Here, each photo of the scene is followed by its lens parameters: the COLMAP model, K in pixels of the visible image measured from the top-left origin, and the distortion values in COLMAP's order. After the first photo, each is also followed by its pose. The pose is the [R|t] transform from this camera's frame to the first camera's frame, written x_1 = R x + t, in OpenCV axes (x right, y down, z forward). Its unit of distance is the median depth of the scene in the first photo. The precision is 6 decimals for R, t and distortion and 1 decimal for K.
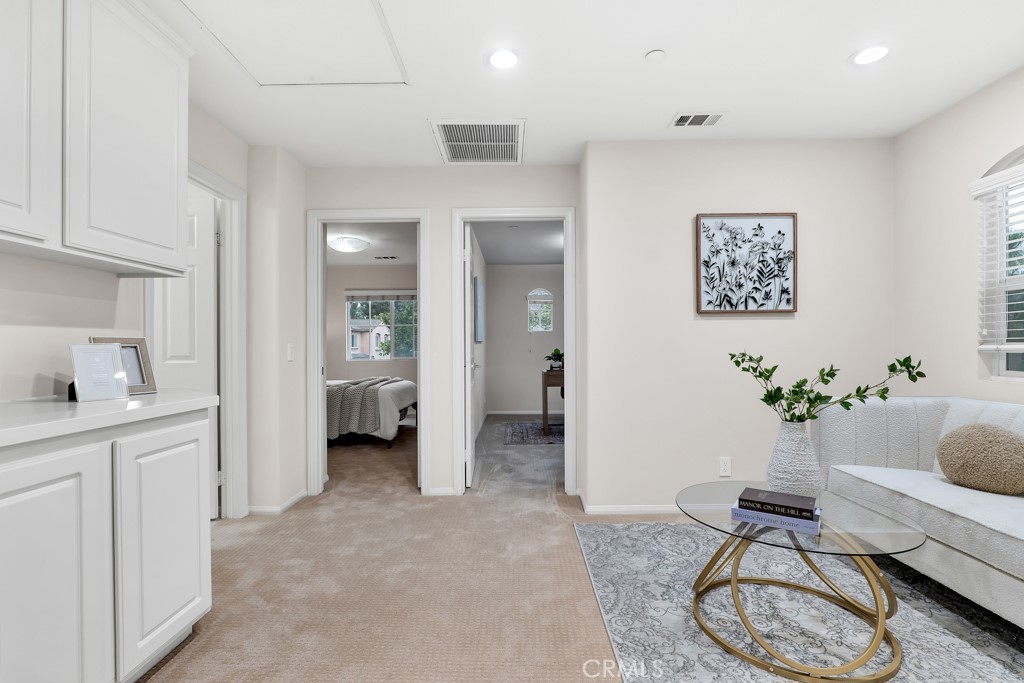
lens RADIAL K [[475.3, 0, 515.6], [0, 475.3, 345.9], [0, 0, 1]] dist [-0.018610, -0.000197]
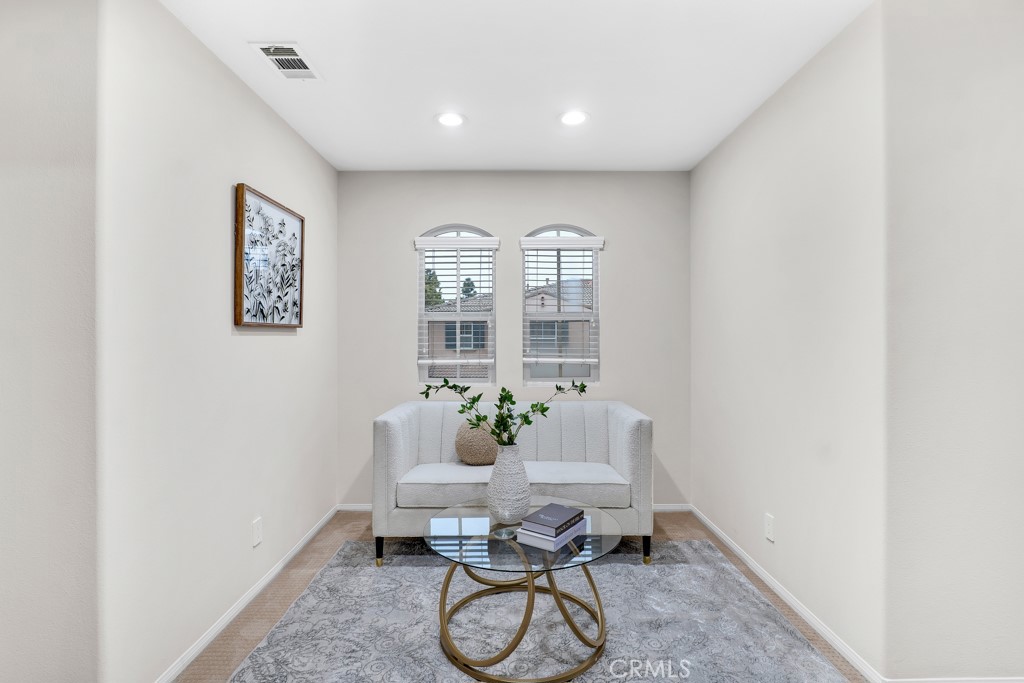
lens RADIAL K [[475.3, 0, 516.5], [0, 475.3, 339.0], [0, 0, 1]] dist [-0.018610, -0.000197]
pose [[-0.002681, 0.007610, 0.999967, -0.307644], [-0.001181, 0.999970, -0.007613, -0.044228], [-0.999996, -0.001201, -0.002672, 0.595138]]
